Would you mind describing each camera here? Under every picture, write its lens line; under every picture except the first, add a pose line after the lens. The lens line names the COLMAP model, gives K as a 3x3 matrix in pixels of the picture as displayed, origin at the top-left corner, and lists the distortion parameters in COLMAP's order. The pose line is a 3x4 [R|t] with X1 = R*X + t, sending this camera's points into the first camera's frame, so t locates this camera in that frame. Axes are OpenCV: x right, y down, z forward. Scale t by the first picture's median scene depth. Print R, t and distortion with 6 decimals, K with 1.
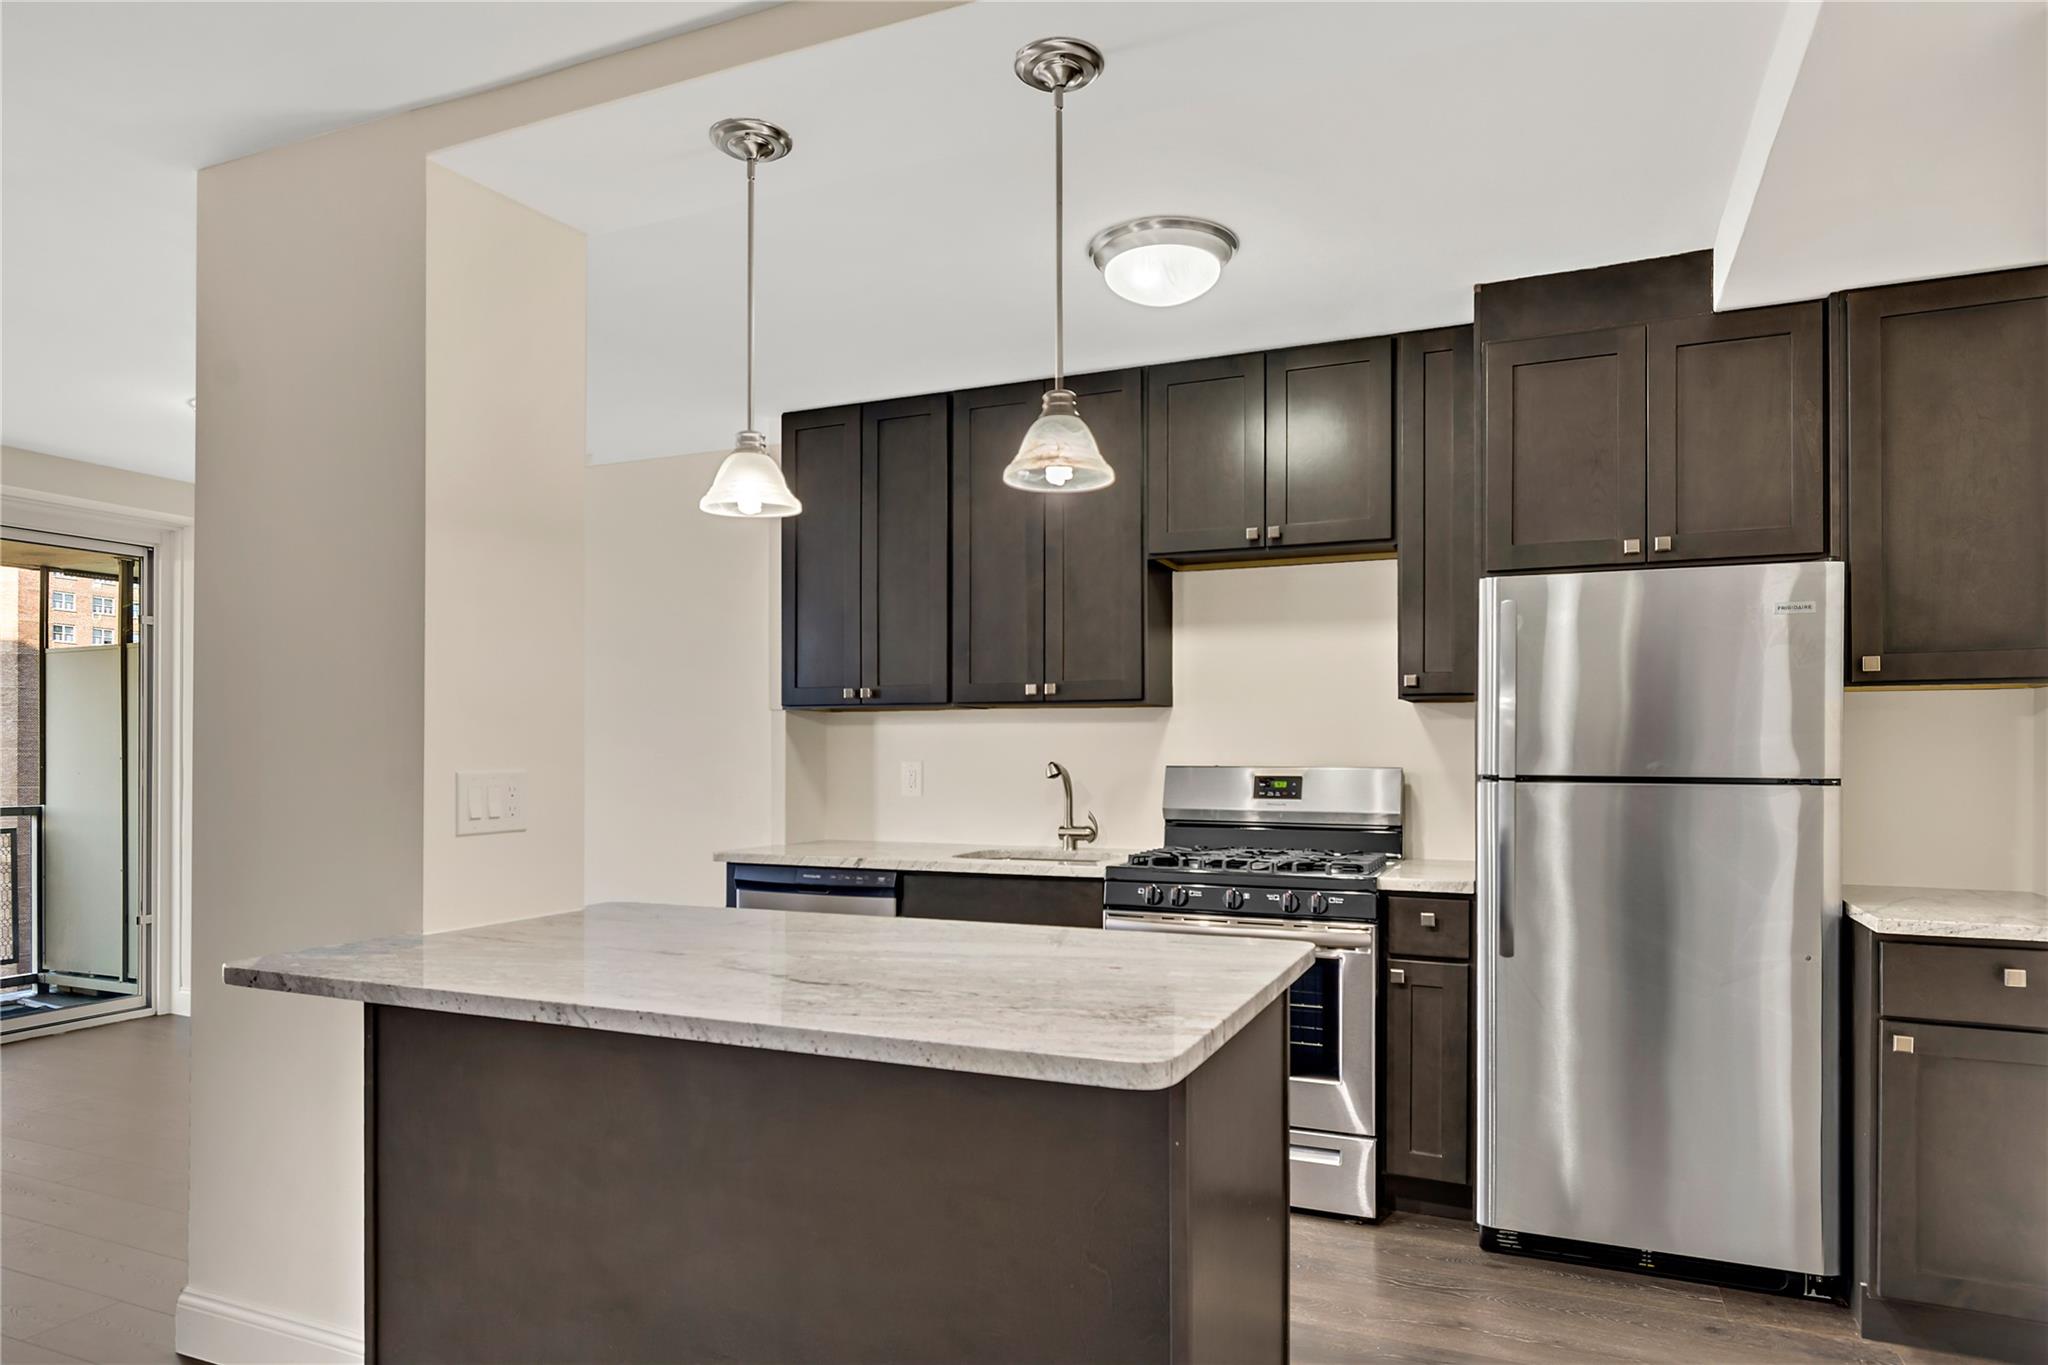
lens RADIAL K [[1195.2, 0, 1040.3], [0, 1195.2, 750.3], [0, 0, 1]] dist [-0.001538, -0.002616]
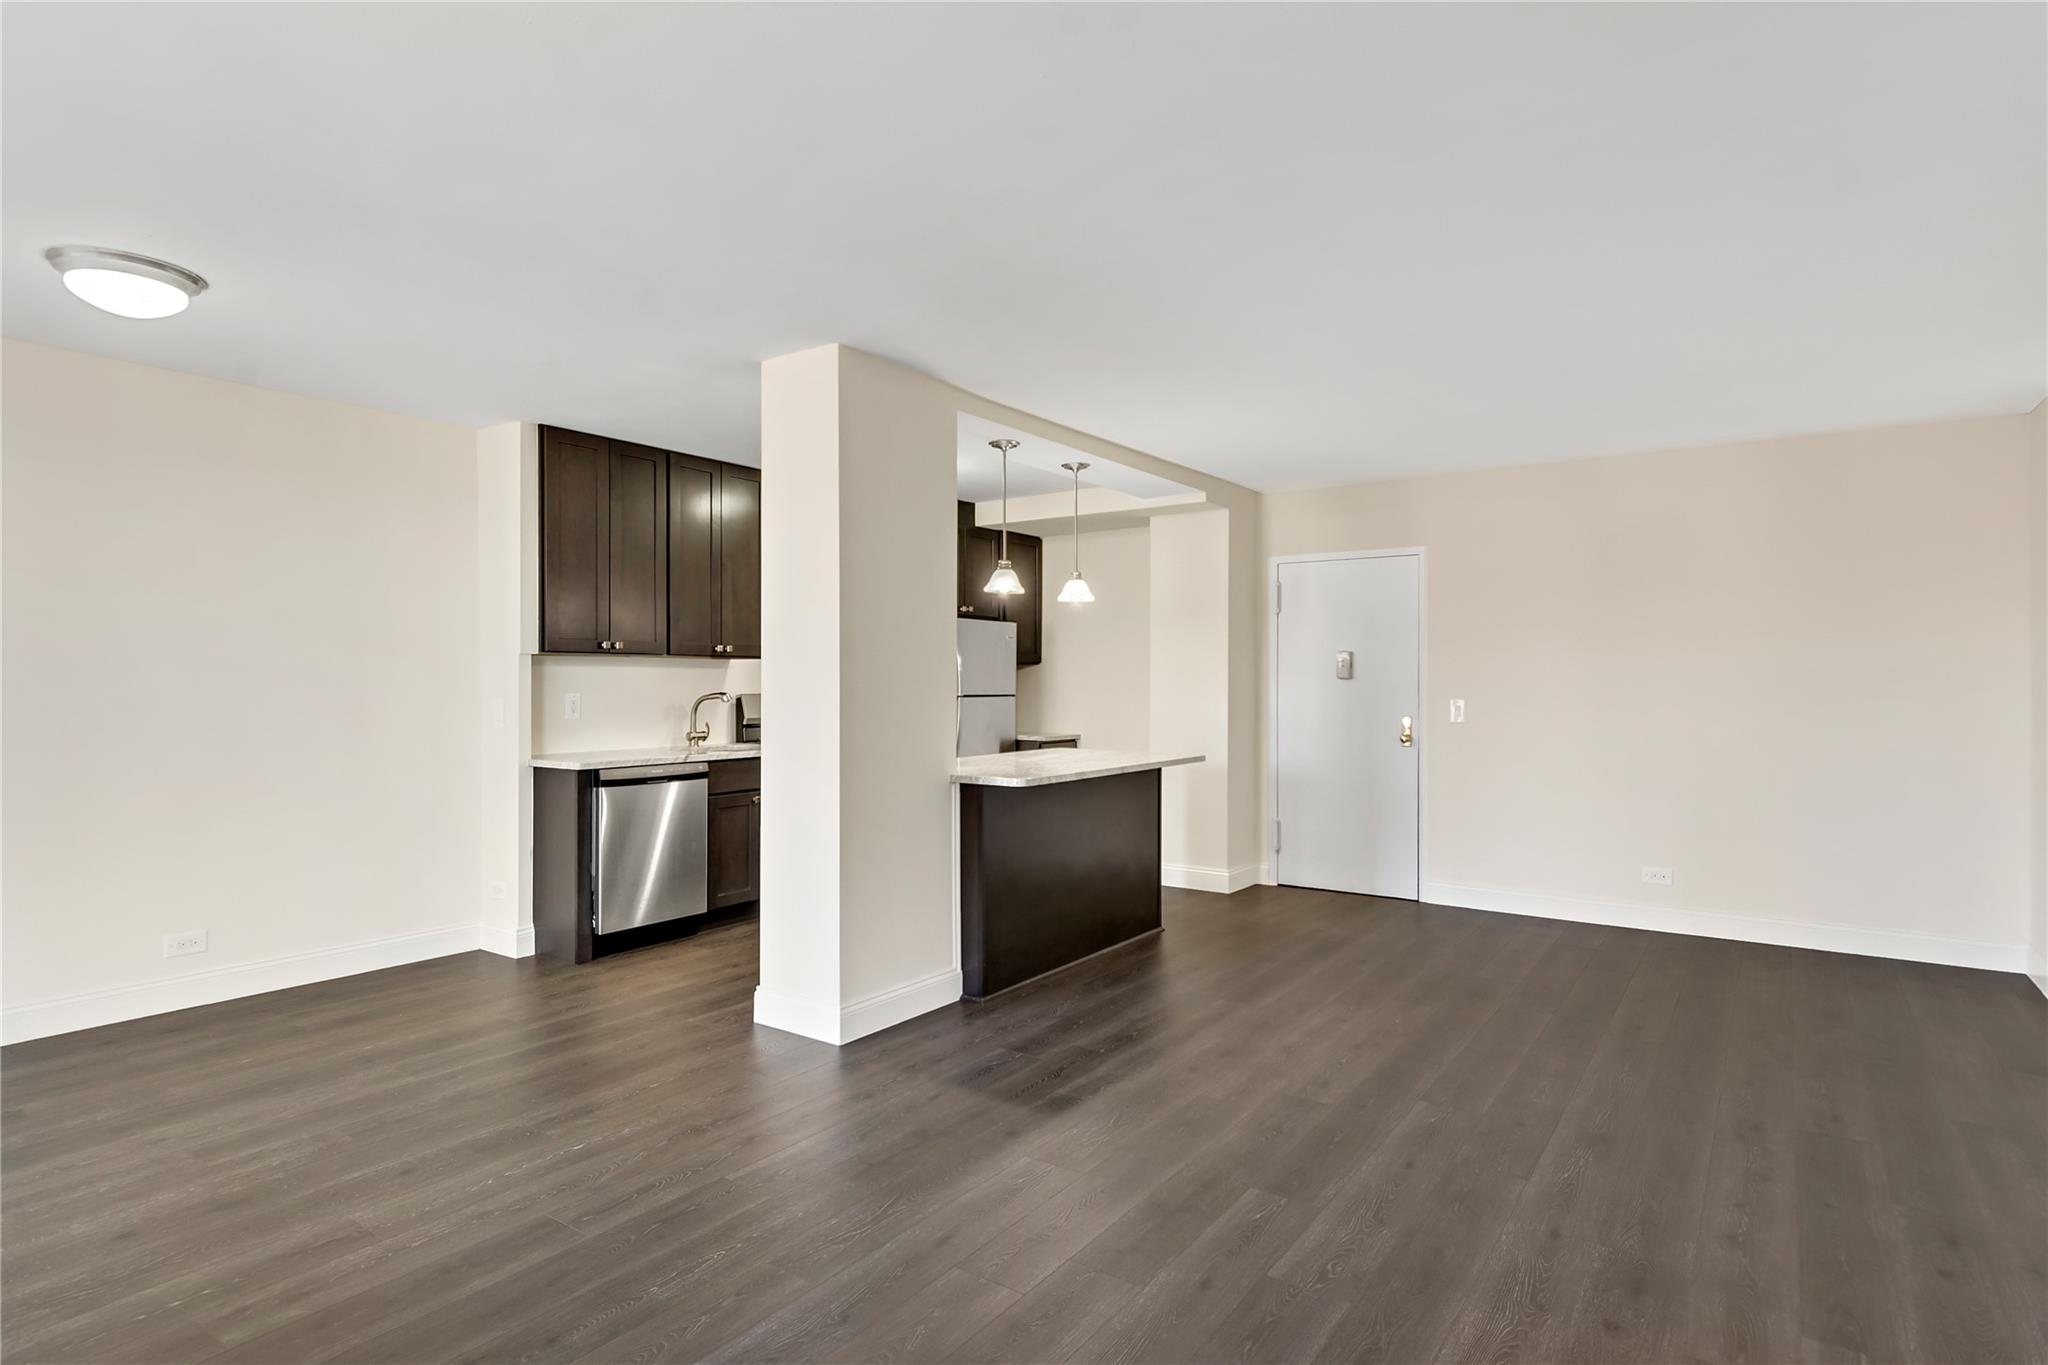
lens RADIAL K [[1092.4, 0, 1028.6], [0, 1092.4, 697.2], [0, 0, 1]] dist [0.001221, 0.000406]
pose [[0.209585, -0.013468, 0.977698, -1.734330], [-0.005832, 0.999870, 0.015023, -0.011172], [-0.977773, -0.008850, 0.209479, 0.326260]]
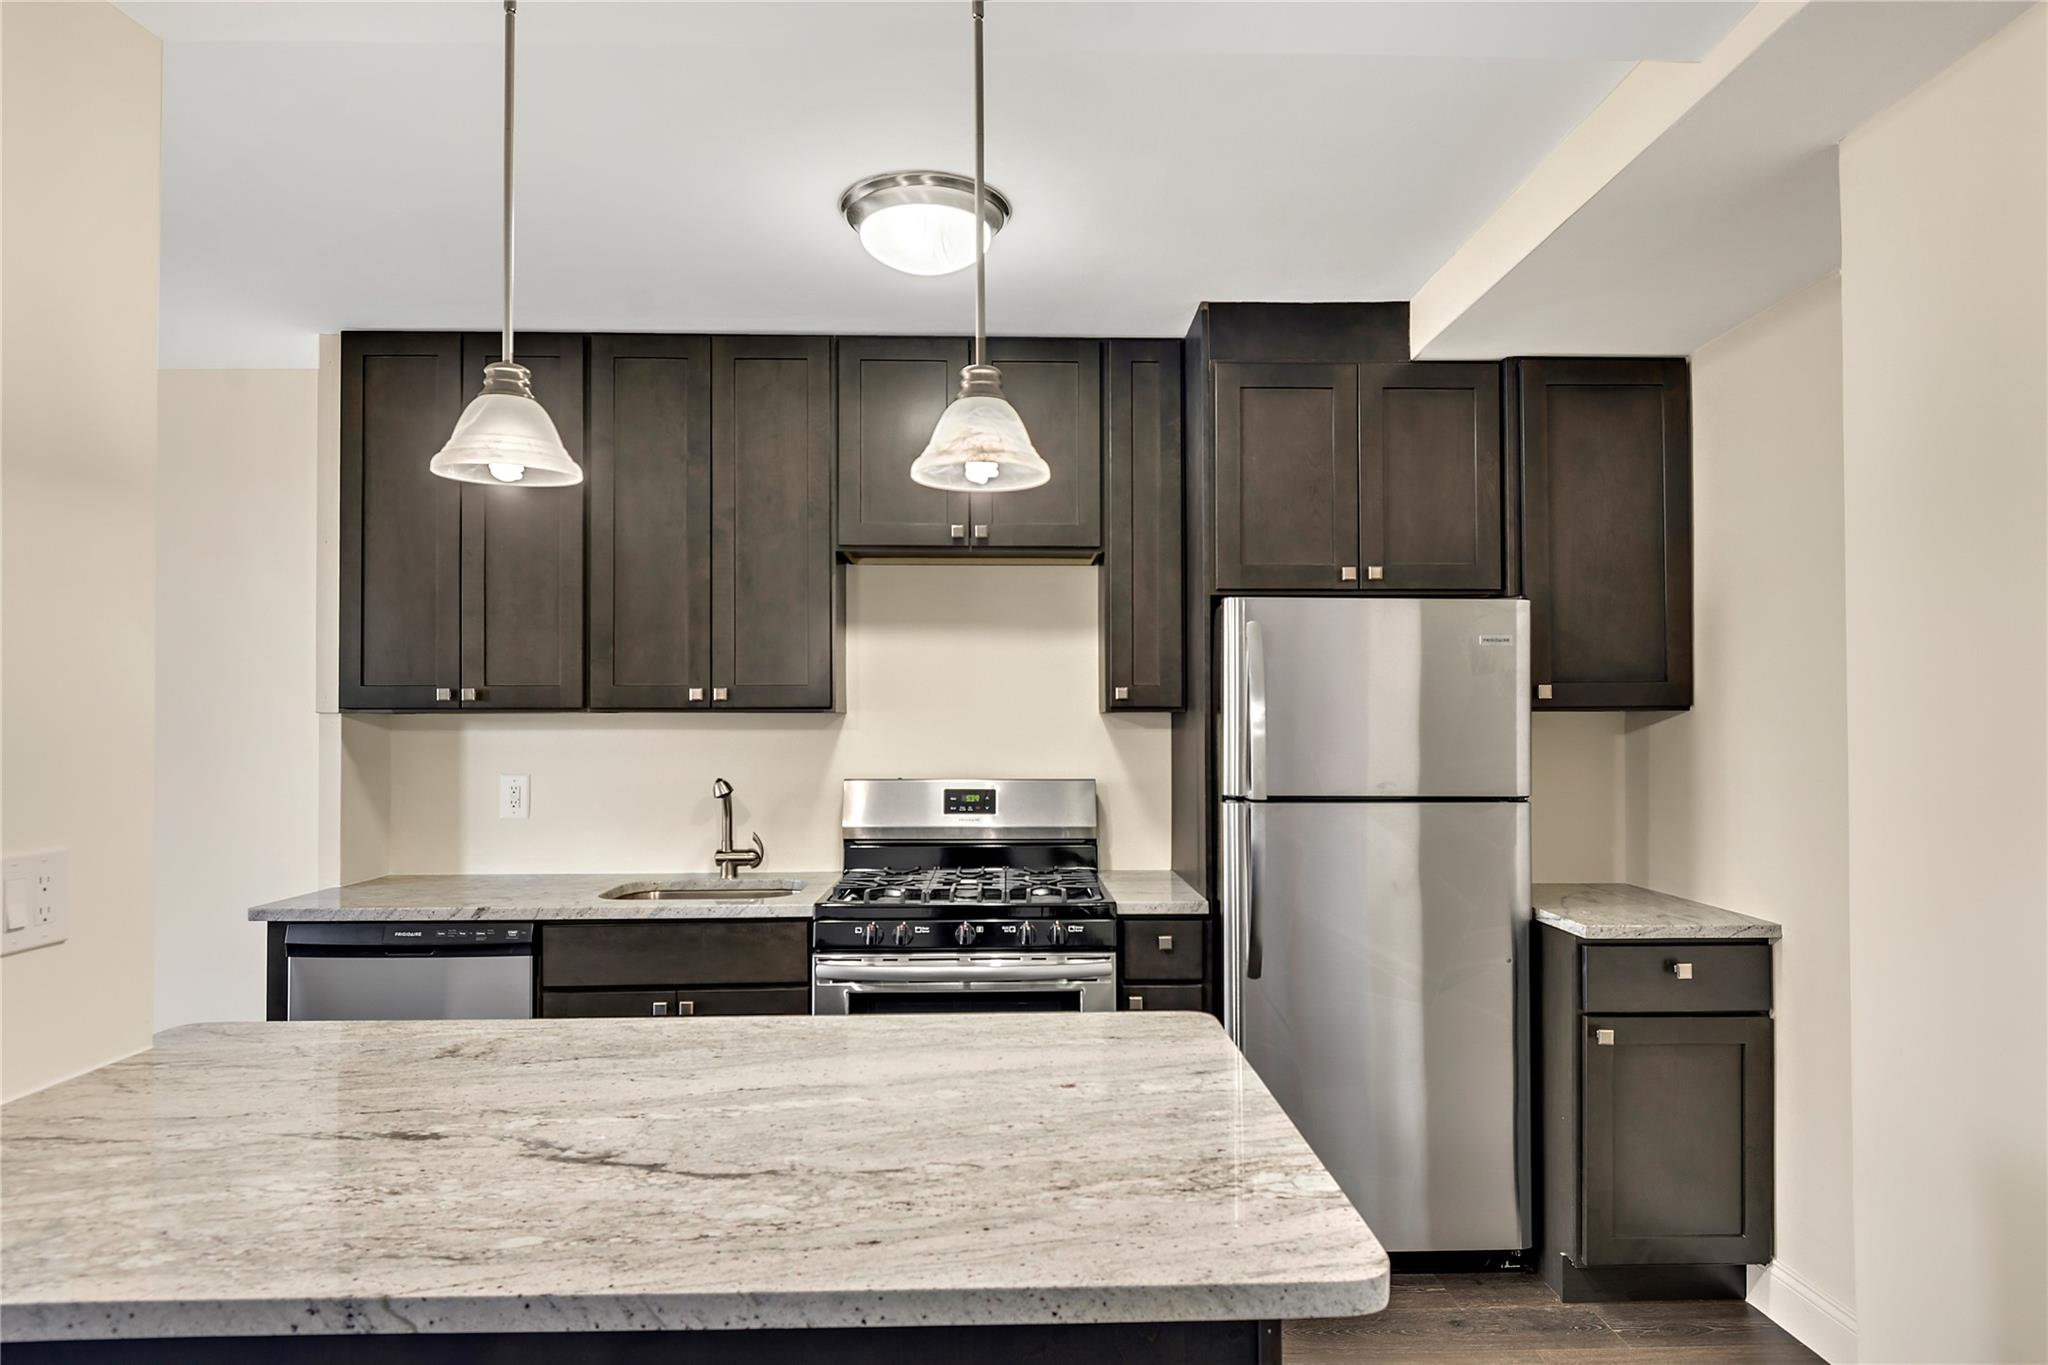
lens RADIAL K [[1180.3, 0, 1030.1], [0, 1180.3, 709.2], [0, 0, 1]] dist [-0.002779, -0.002994]
pose [[0.908111, 0.003141, 0.418717, -0.178175], [0.000922, 0.999954, -0.009501, -0.039691], [-0.418728, 0.009014, 0.908067, 0.168505]]
